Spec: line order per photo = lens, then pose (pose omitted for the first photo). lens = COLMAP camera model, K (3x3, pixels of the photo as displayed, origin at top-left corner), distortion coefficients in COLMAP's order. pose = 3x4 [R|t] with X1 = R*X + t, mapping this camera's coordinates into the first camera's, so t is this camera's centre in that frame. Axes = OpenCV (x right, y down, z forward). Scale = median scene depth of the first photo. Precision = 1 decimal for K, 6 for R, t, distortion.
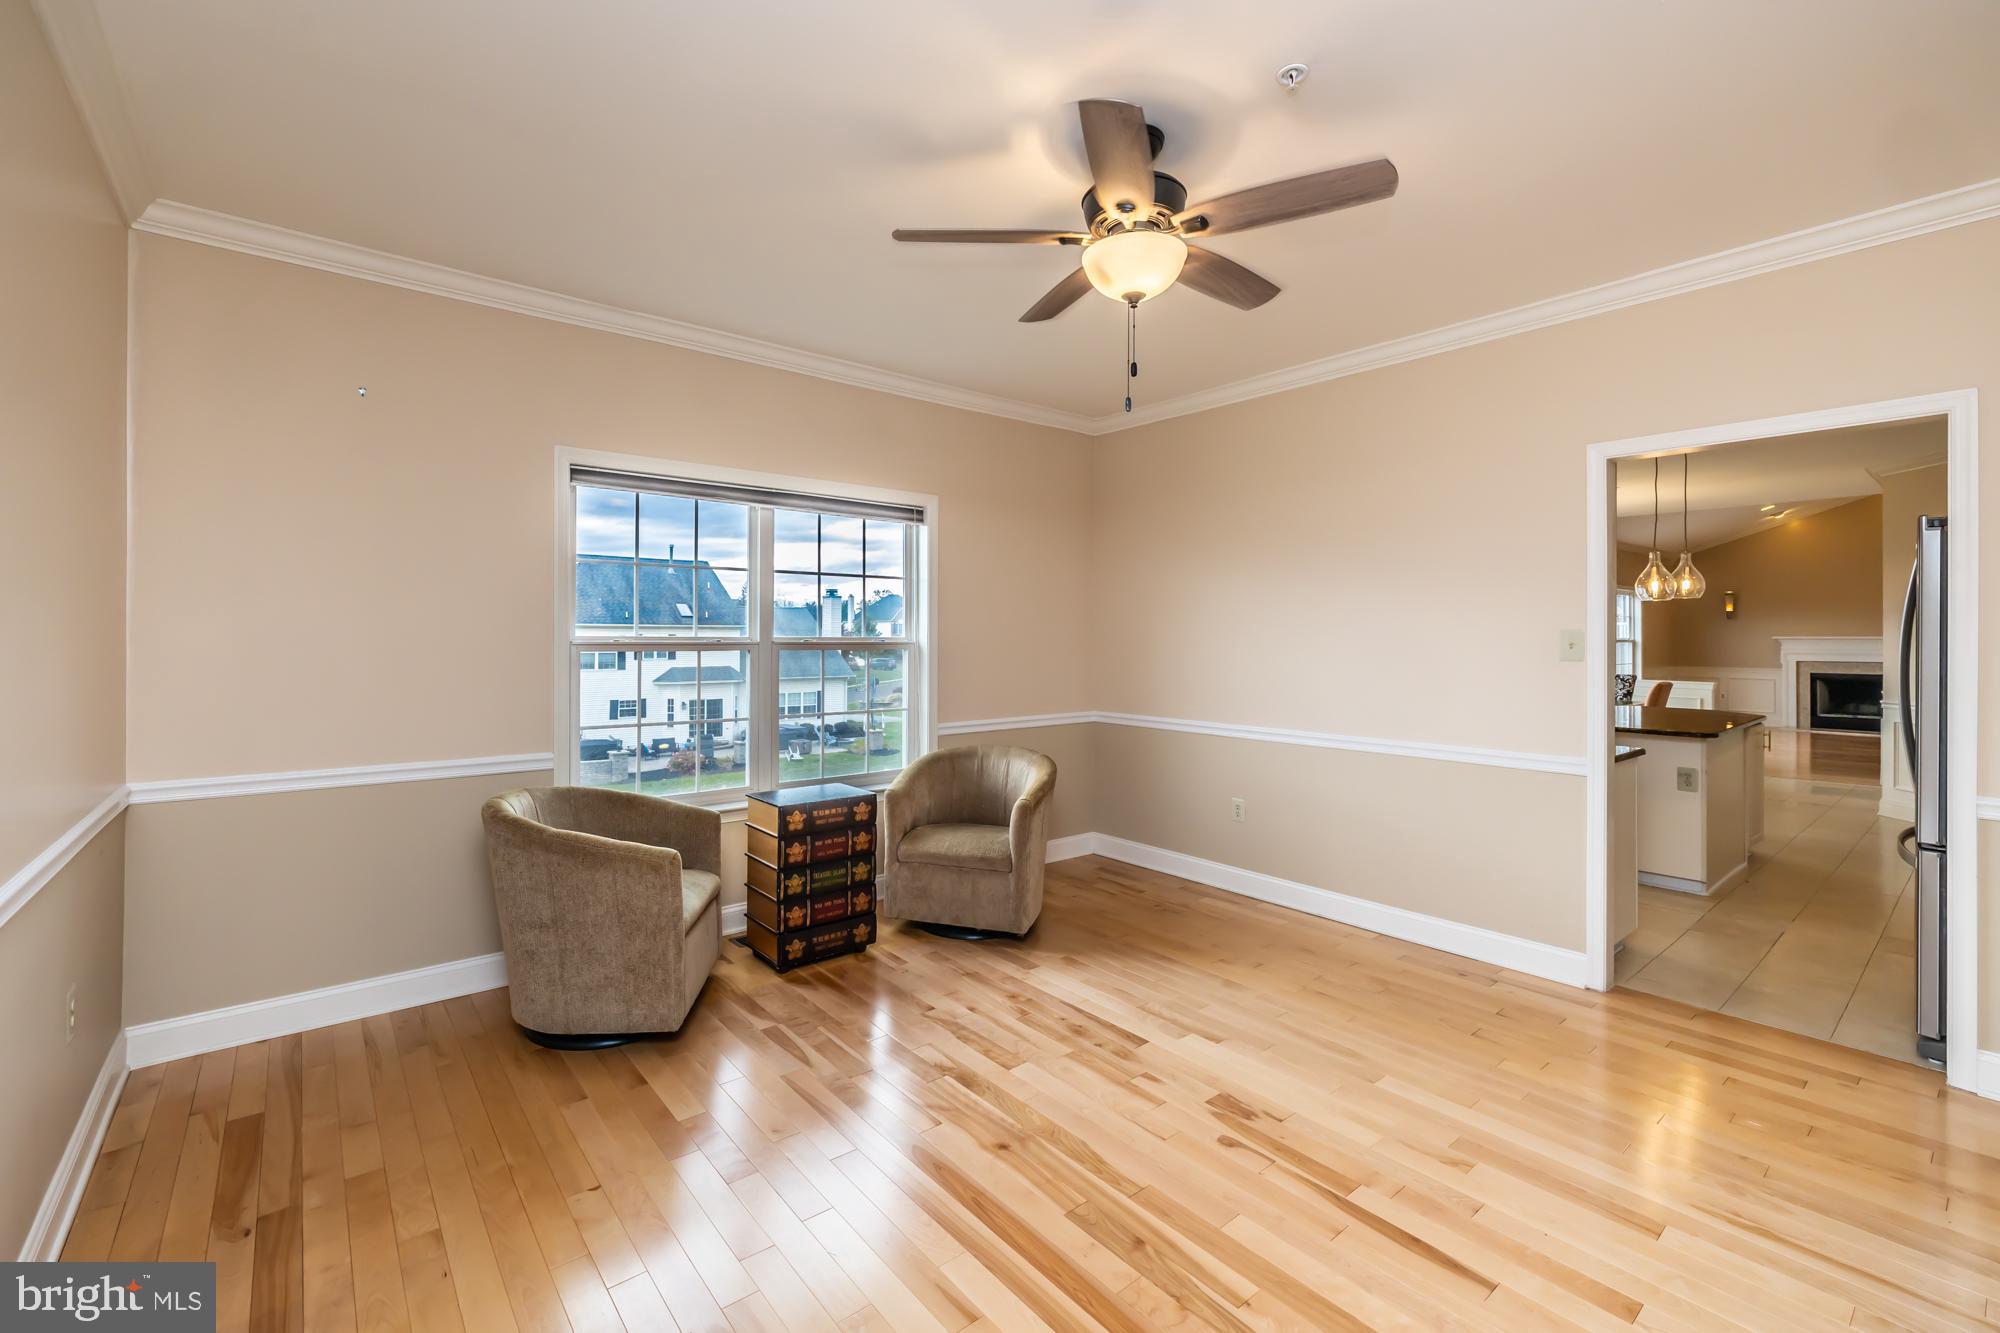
lens RADIAL K [[847.5, 0, 1000.9], [0, 847.5, 639.7], [0, 0, 1]] dist [0.000819, 0.000414]
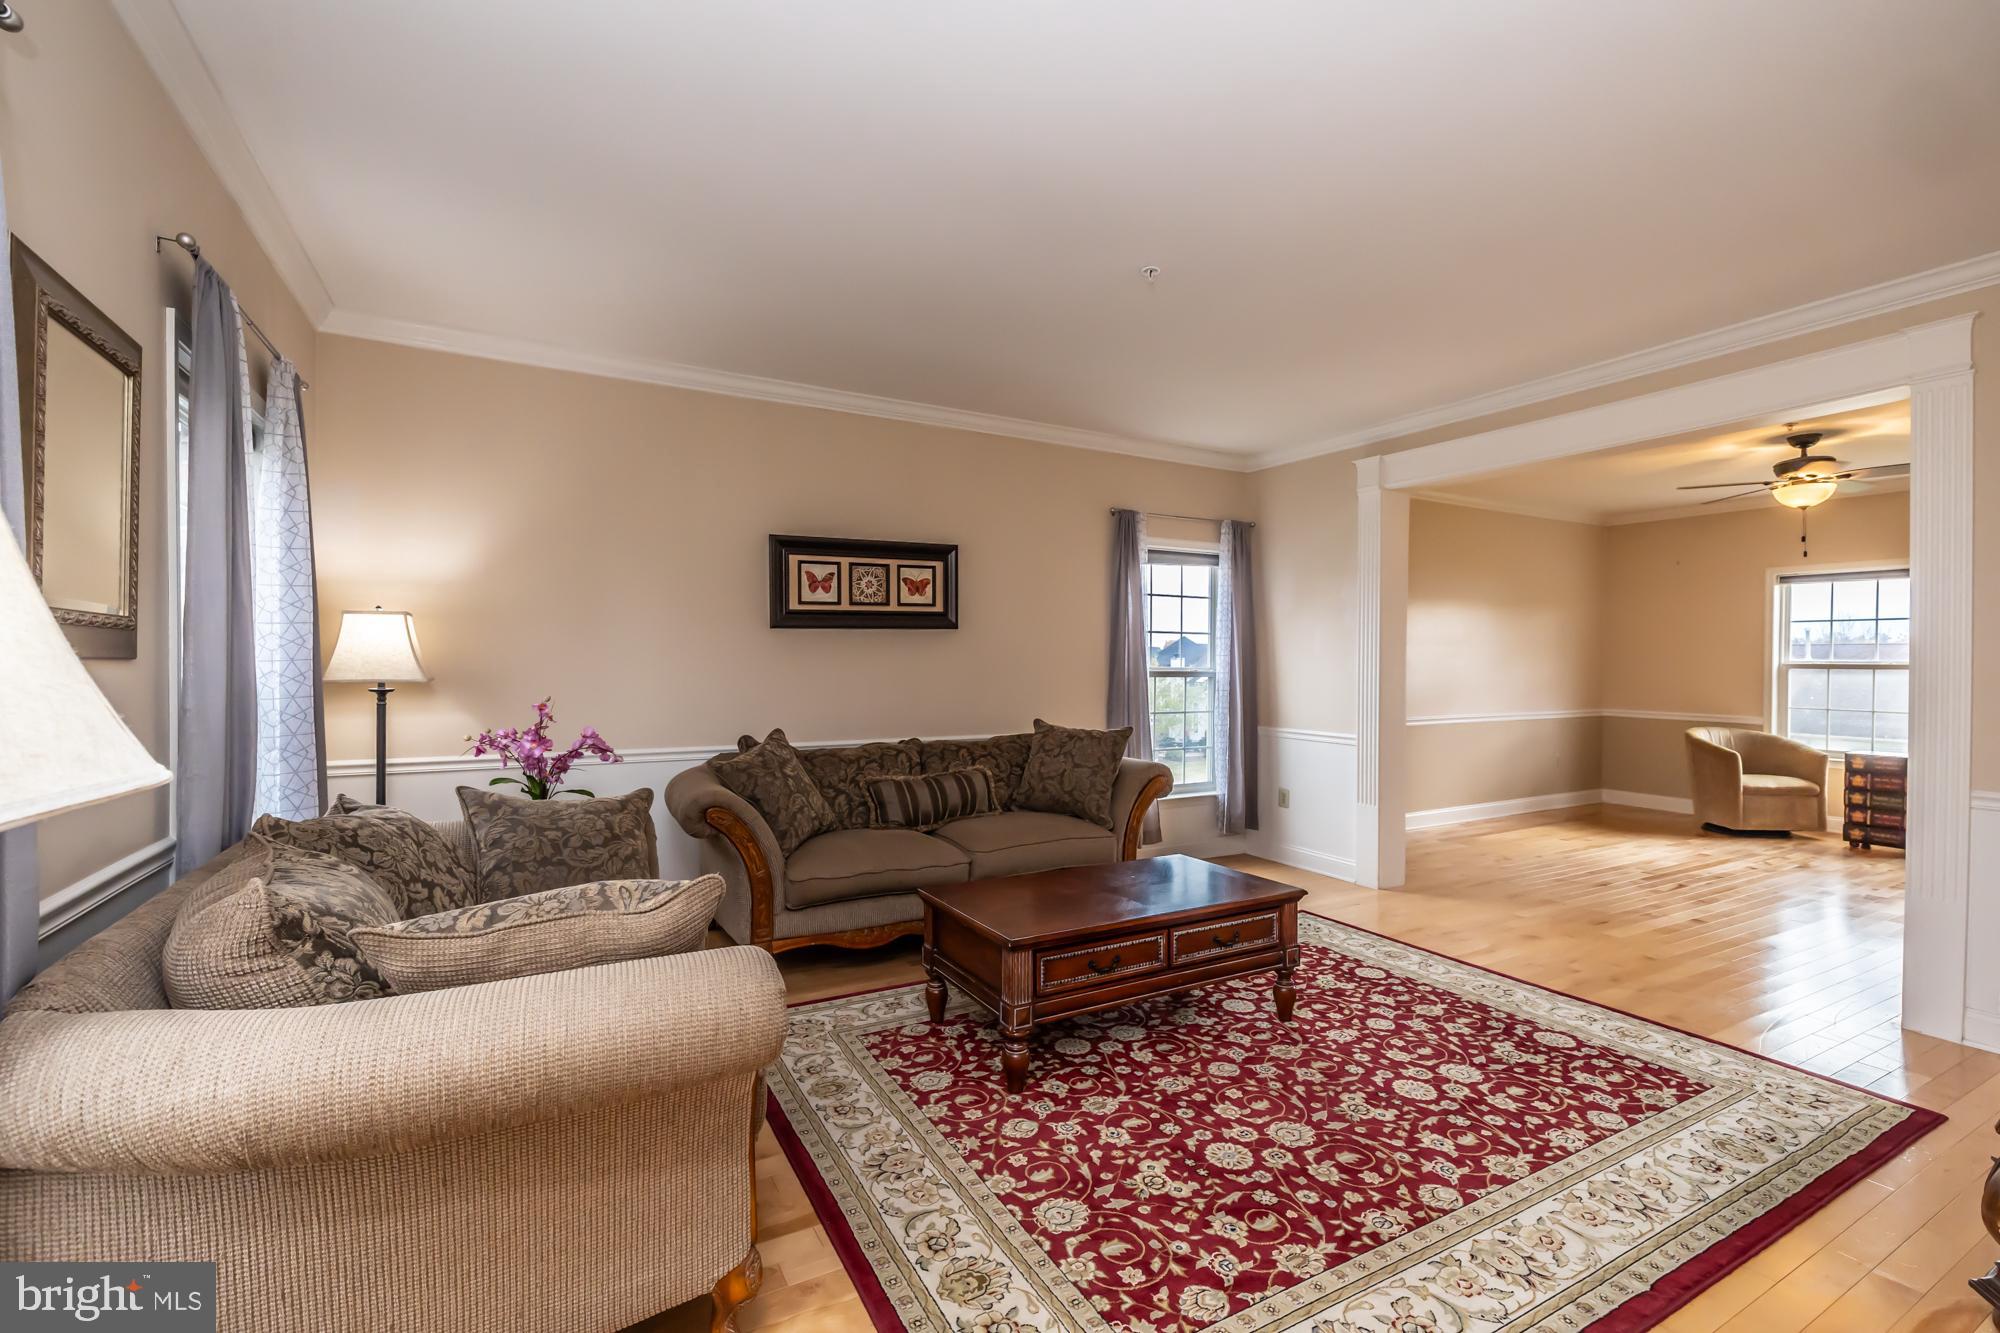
lens RADIAL K [[868.8, 0, 982.0], [0, 868.8, 679.4], [0, 0, 1]] dist [0.001644, 0.000115]
pose [[-0.196734, 0.014845, -0.980345, 1.918386], [-0.006485, 0.999844, 0.016441, 0.018231], [0.980436, 0.009592, -0.196607, -0.455344]]
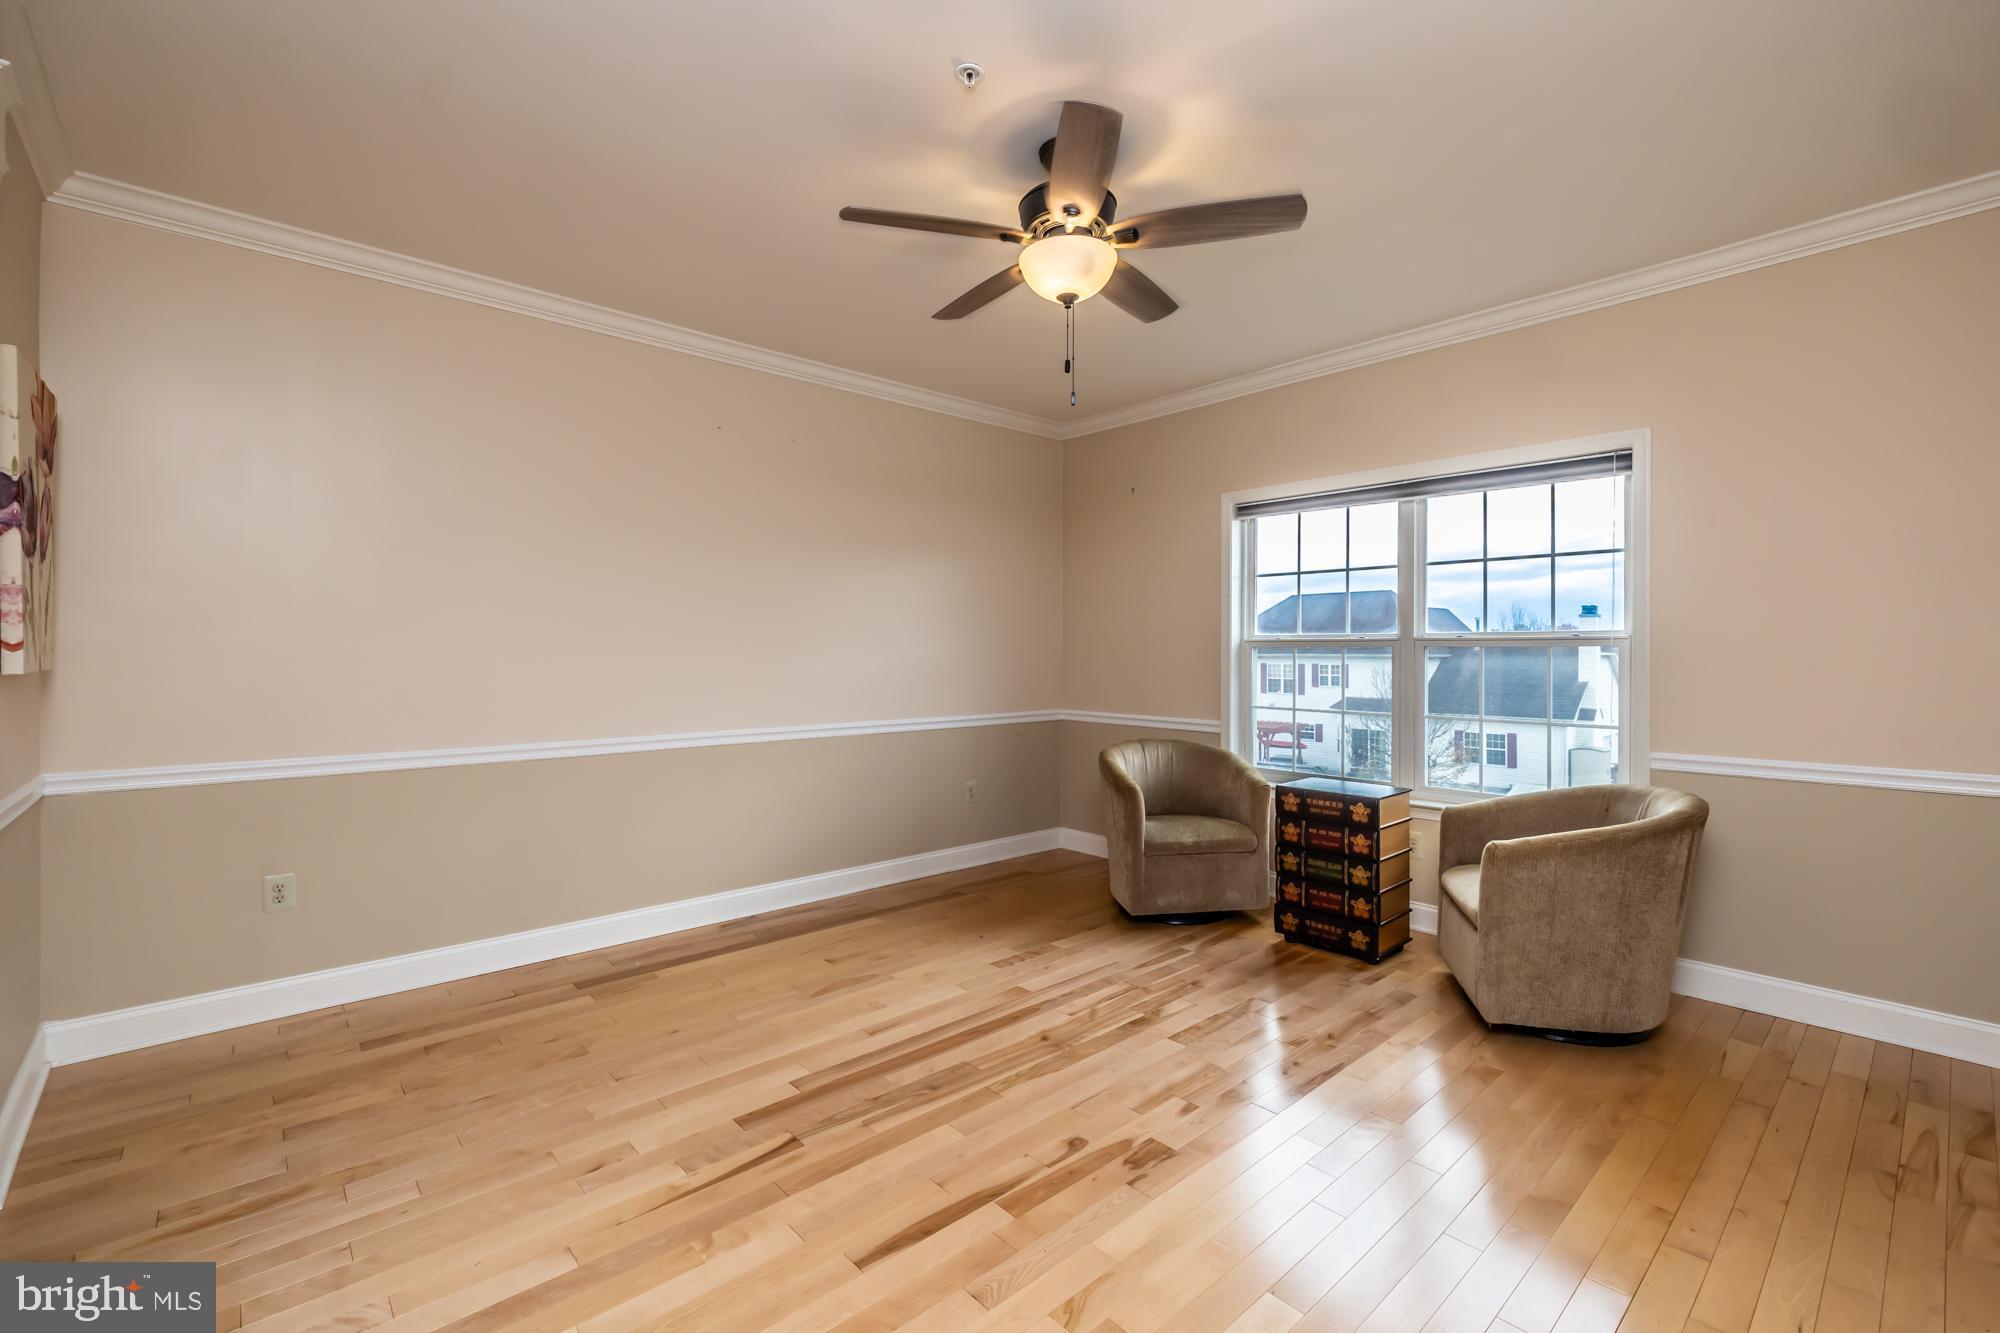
lens RADIAL K [[865.5, 0, 1006.4], [0, 865.5, 655.7], [0, 0, 1]] dist [-0.000464, 0.000040]
pose [[0.045033, -0.001143, -0.998985, 0.832750], [-0.003055, 0.999995, -0.001282, 0.030446], [0.998981, 0.003109, 0.045029, 0.589085]]
